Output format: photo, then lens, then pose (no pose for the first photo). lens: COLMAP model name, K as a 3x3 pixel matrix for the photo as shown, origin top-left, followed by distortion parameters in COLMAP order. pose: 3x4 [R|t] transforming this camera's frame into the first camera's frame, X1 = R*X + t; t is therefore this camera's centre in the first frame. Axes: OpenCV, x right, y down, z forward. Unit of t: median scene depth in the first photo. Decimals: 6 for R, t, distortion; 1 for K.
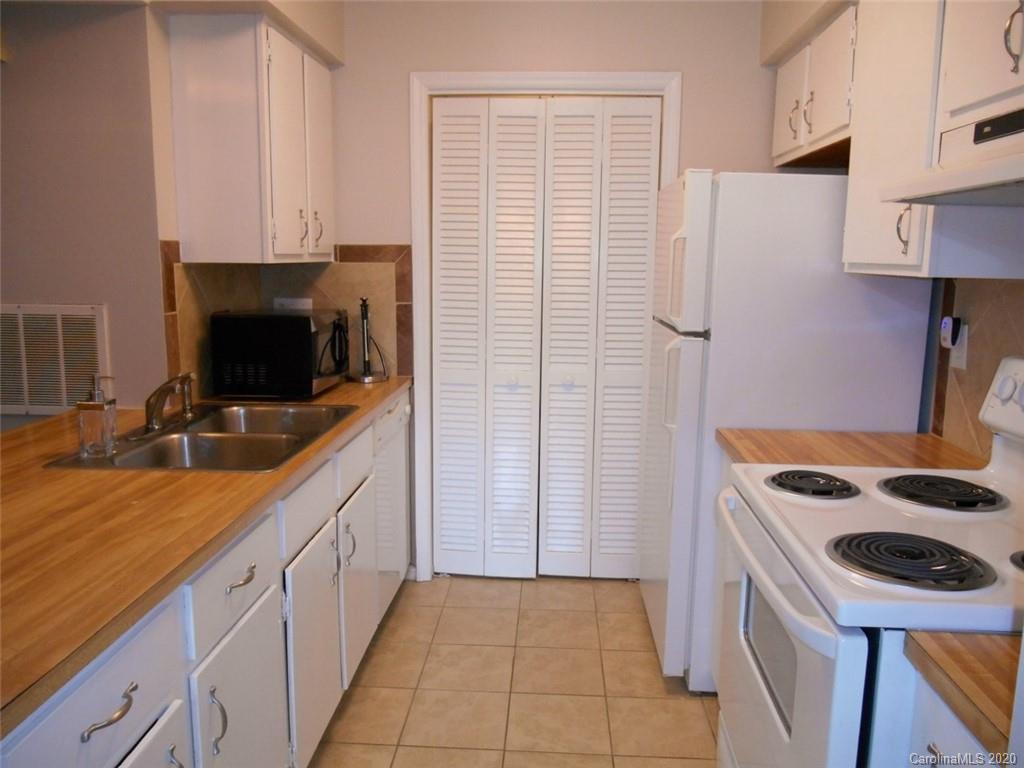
lens RADIAL K [[790.0, 0, 515.5], [0, 790.0, 384.8], [0, 0, 1]] dist [-0.030250, 0.014130]
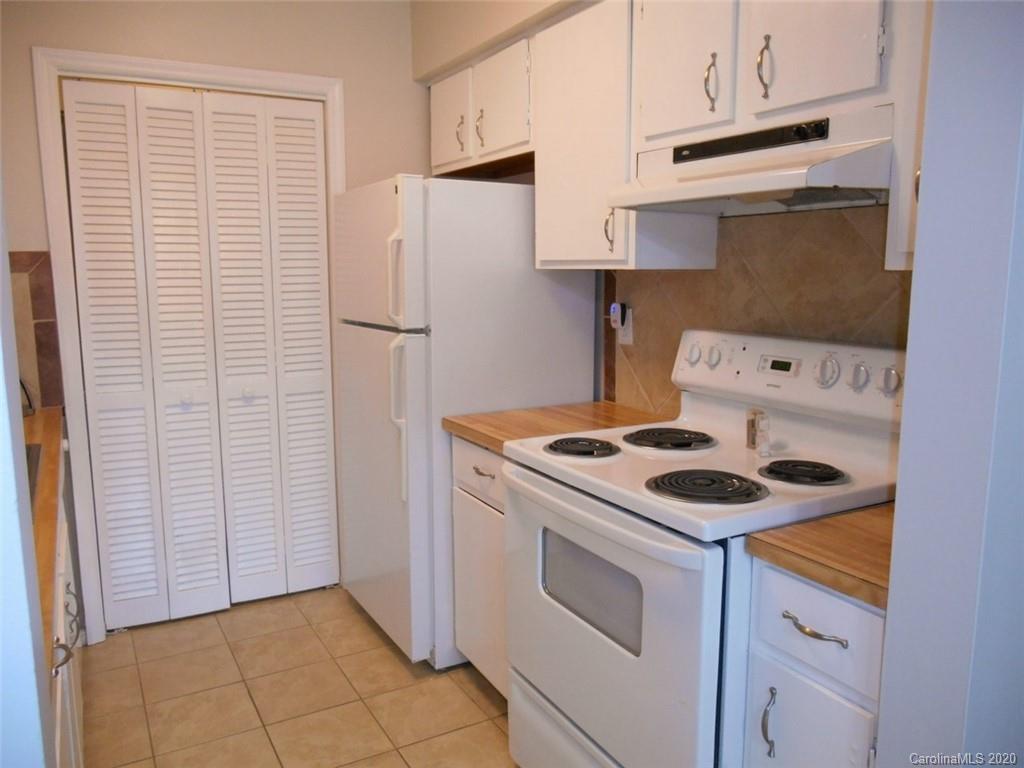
lens RADIAL K [[790.0, 0, 518.7], [0, 790.0, 384.1], [0, 0, 1]] dist [-0.030250, 0.014130]
pose [[0.841115, -0.097151, 0.532060, -0.208702], [0.102968, 0.994507, 0.018812, 0.000299], [-0.530965, 0.038962, 0.846498, 0.034693]]
